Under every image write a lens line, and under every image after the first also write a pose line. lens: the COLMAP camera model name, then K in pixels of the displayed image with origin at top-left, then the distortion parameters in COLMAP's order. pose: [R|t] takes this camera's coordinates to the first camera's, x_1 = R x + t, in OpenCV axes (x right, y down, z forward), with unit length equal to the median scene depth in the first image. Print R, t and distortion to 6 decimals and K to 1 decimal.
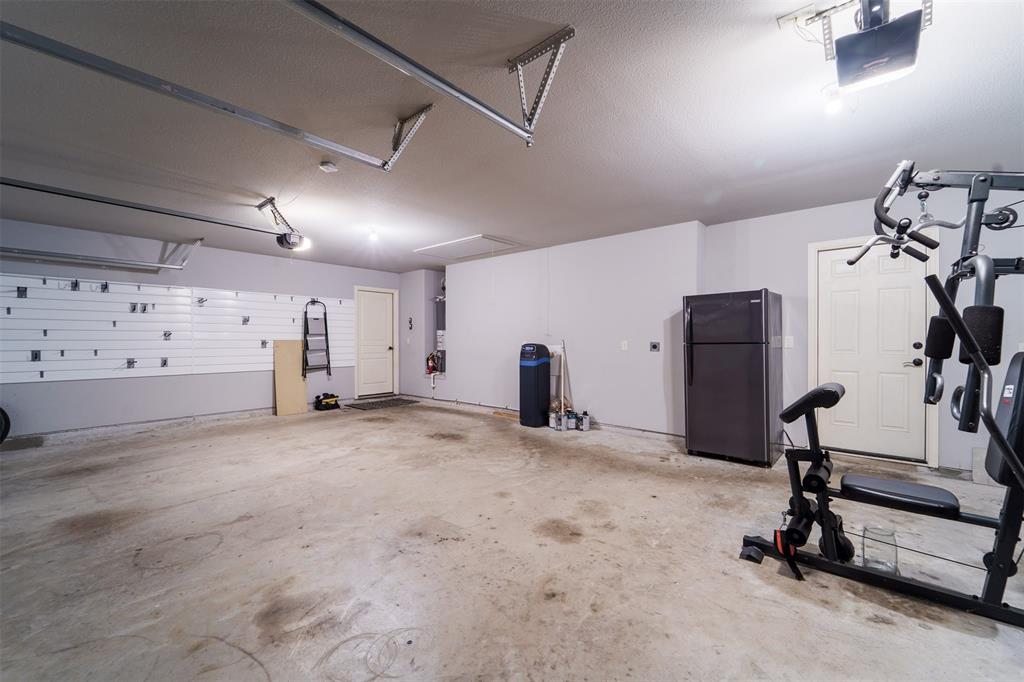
lens RADIAL K [[410.8, 0, 512.0], [0, 410.8, 341.0], [0, 0, 1]] dist [0.001116, -0.003247]
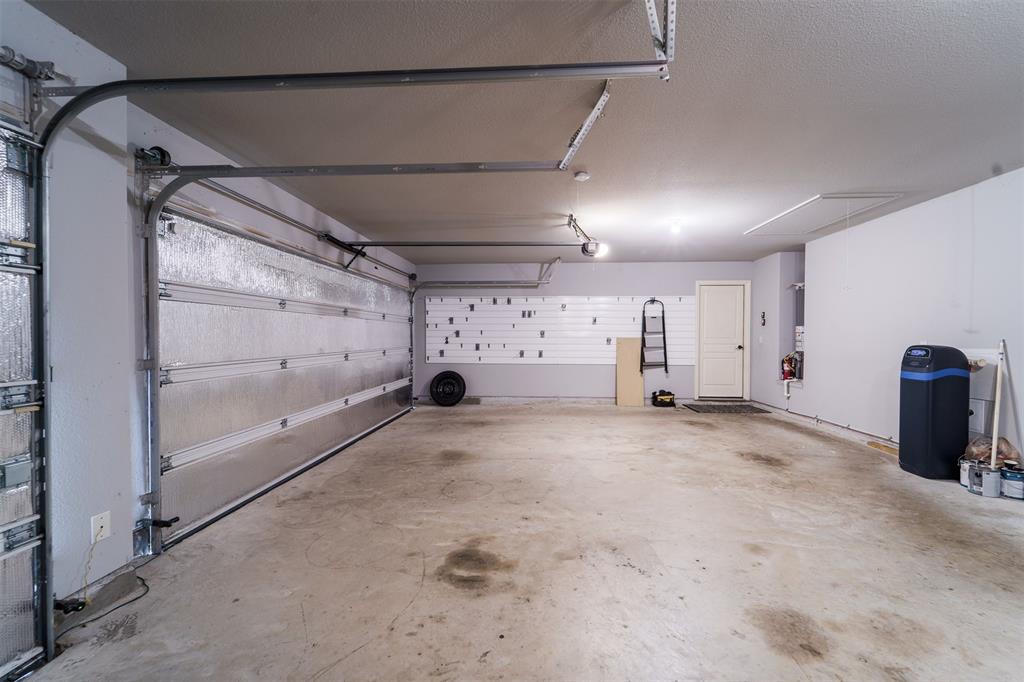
lens RADIAL K [[410.8, 0, 512.0], [0, 410.8, 341.0], [0, 0, 1]] dist [0.001116, -0.003247]
pose [[0.614565, 0.010650, -0.788794, 0.156000], [-0.005122, 0.999942, 0.009511, -0.002874], [0.788849, -0.001805, 0.614584, 0.109107]]
